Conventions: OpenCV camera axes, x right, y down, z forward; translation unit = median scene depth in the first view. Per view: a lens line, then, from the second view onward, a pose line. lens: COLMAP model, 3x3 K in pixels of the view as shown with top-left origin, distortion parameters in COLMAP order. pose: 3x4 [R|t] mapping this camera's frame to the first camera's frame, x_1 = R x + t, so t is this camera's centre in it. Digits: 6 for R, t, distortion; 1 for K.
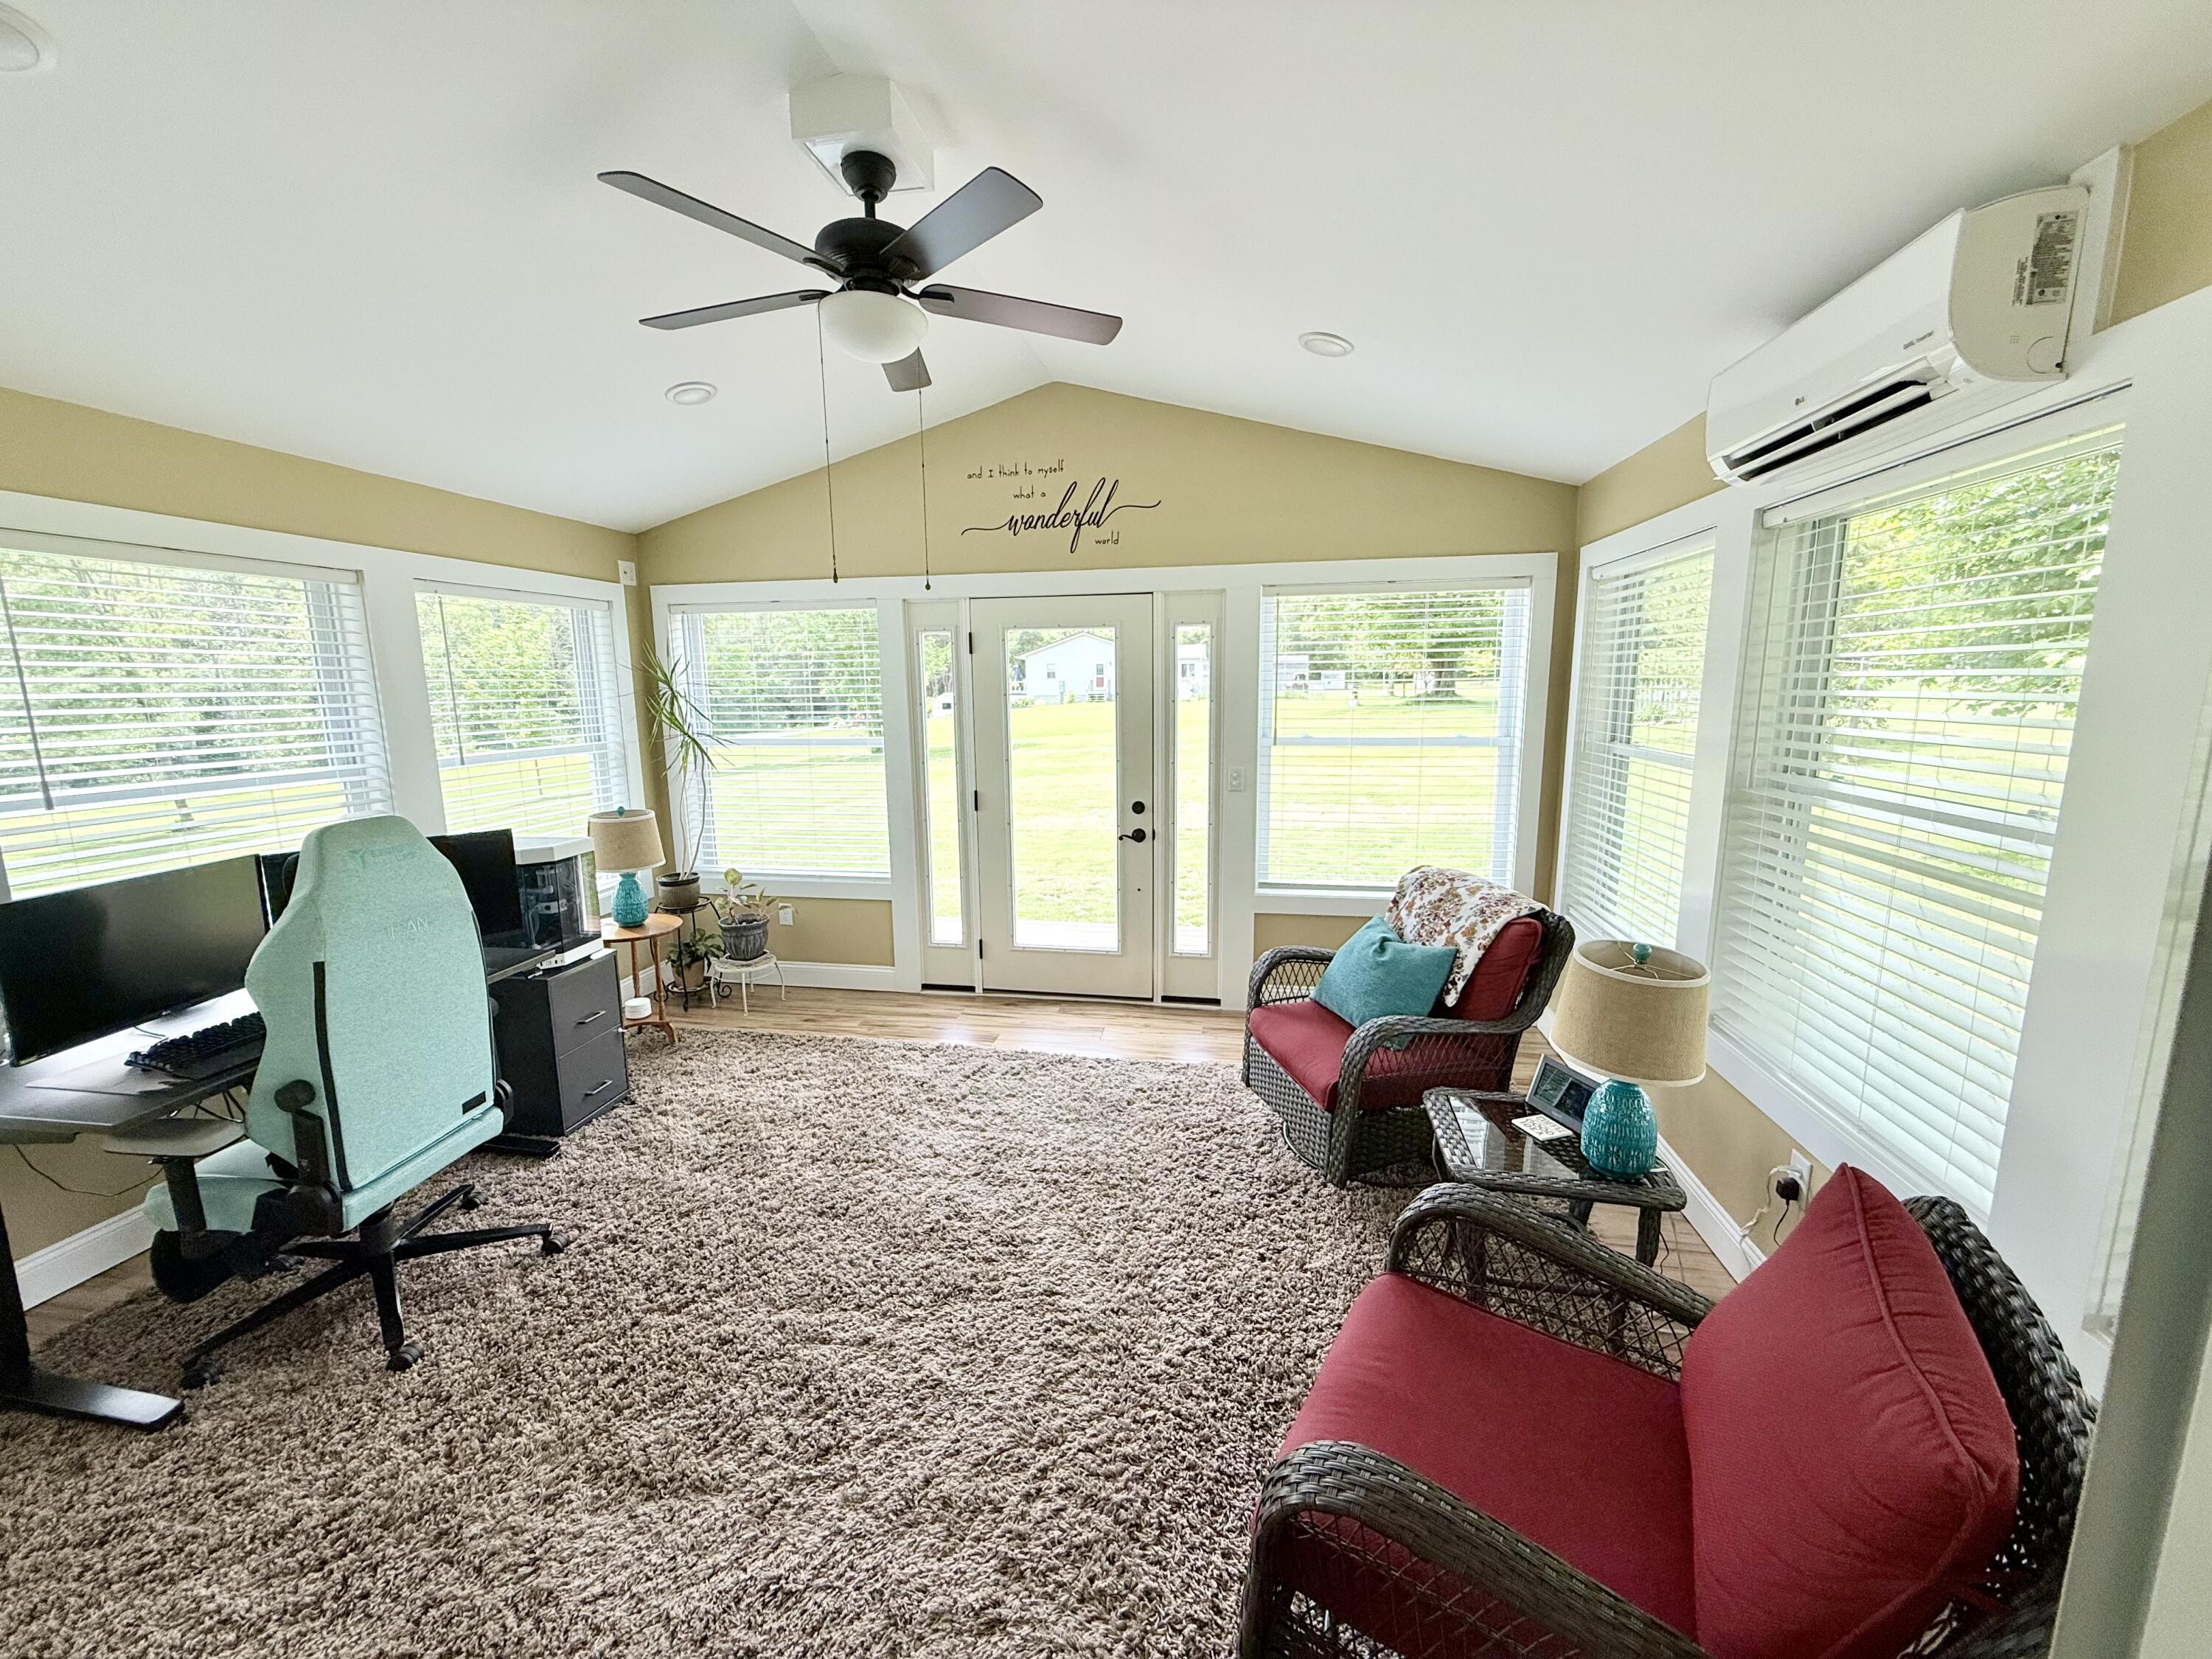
lens RADIAL K [[887.6, 0, 1101.3], [0, 887.6, 829.3], [0, 0, 1]] dist [0.001682, 0.000099]
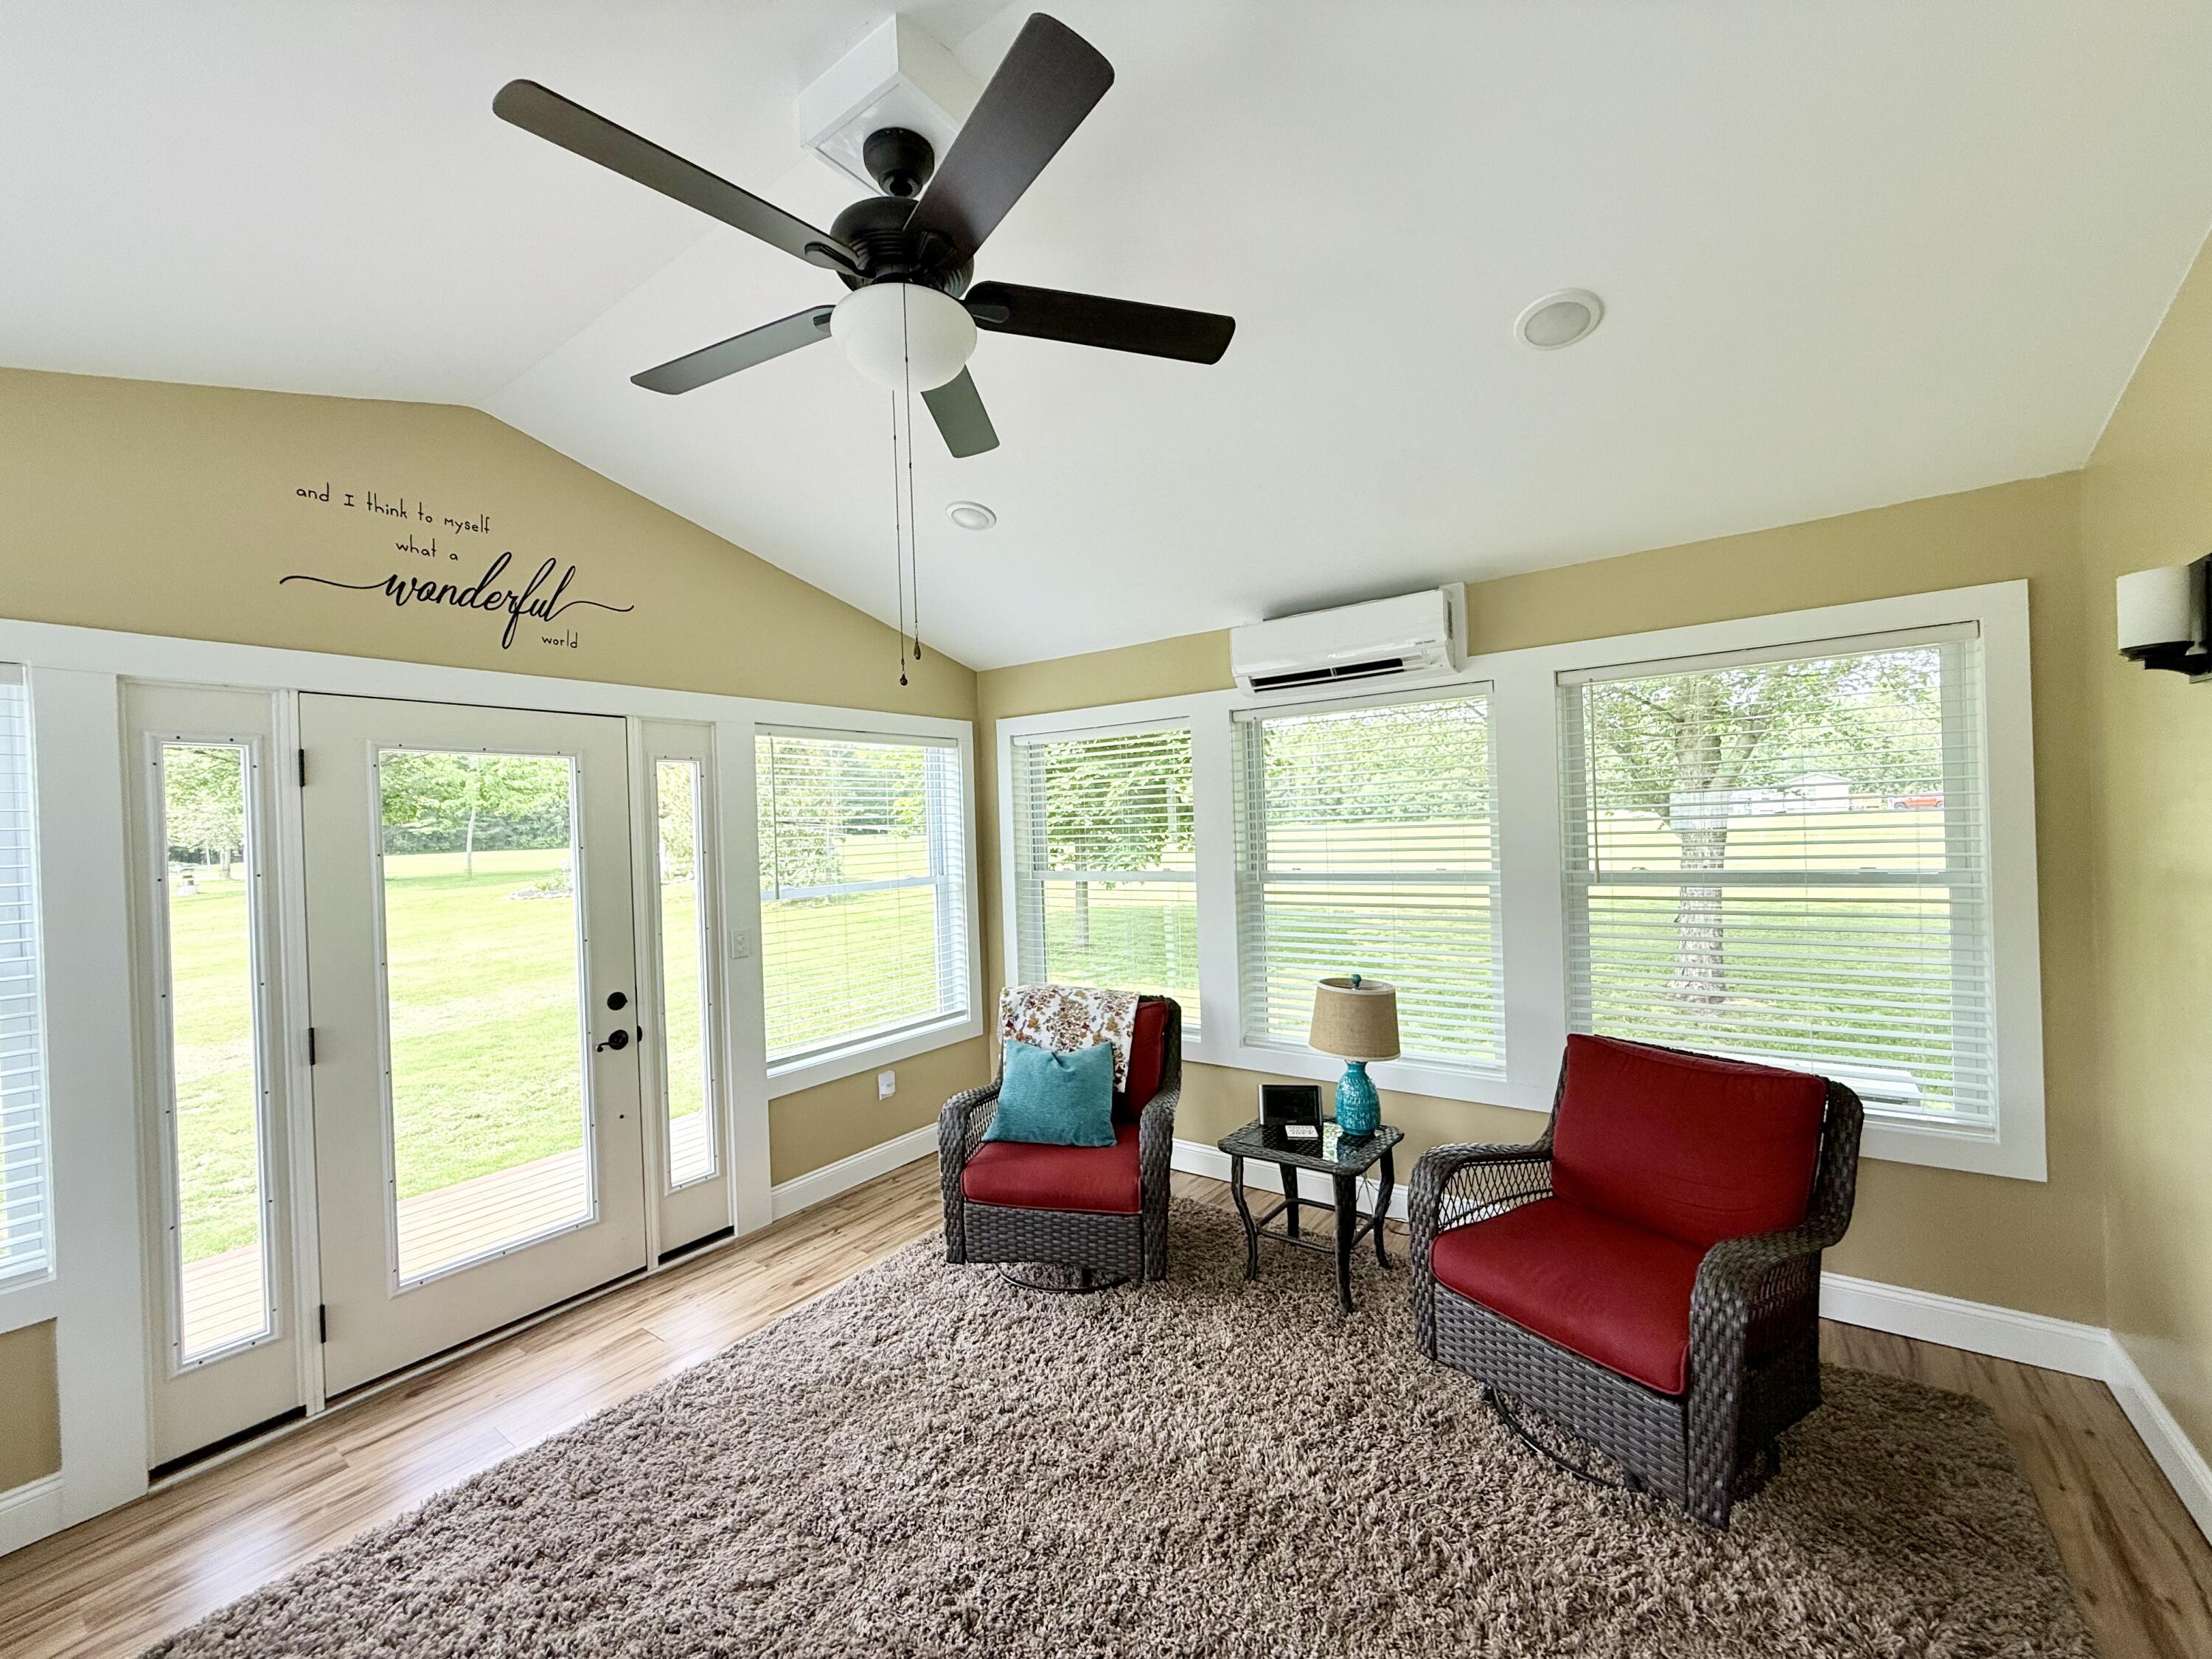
lens RADIAL K [[887.6, 0, 1101.3], [0, 887.6, 829.3], [0, 0, 1]] dist [0.001682, 0.000099]
pose [[0.426219, -0.005854, 0.904601, -0.458431], [0.178184, 0.980932, -0.077607, -0.036390], [-0.886898, 0.194263, 0.419135, 0.322893]]
